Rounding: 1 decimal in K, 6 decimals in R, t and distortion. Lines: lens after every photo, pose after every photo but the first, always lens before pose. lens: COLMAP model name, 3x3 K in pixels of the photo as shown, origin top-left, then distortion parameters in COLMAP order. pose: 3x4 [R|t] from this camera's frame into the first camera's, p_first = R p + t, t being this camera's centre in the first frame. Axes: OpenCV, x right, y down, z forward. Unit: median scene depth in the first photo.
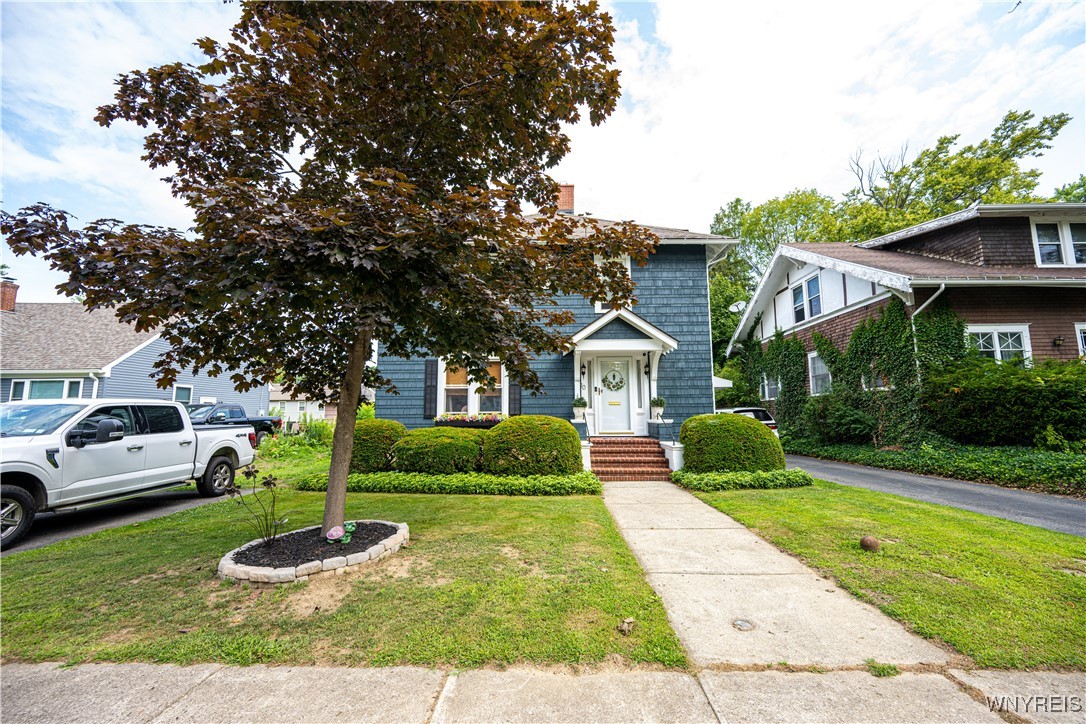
lens RADIAL K [[429.1, 0, 544.2], [0, 429.1, 366.6], [0, 0, 1]] dist [0.004315, -0.000620]
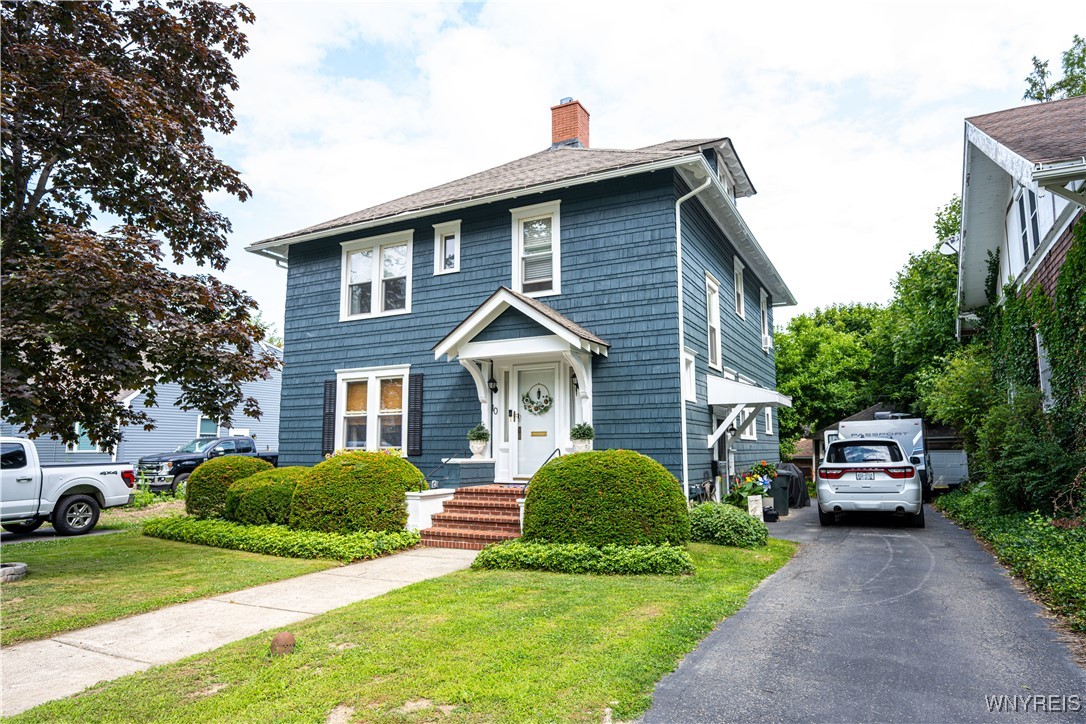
lens RADIAL K [[665.2, 0, 544.7], [0, 665.2, 360.3], [0, 0, 1]] dist [0.002896, 0.001618]
pose [[0.896087, -0.058617, -0.439991, 0.635371], [0.049910, 0.998262, -0.031345, 0.005026], [0.441063, 0.006128, 0.897455, 0.084667]]
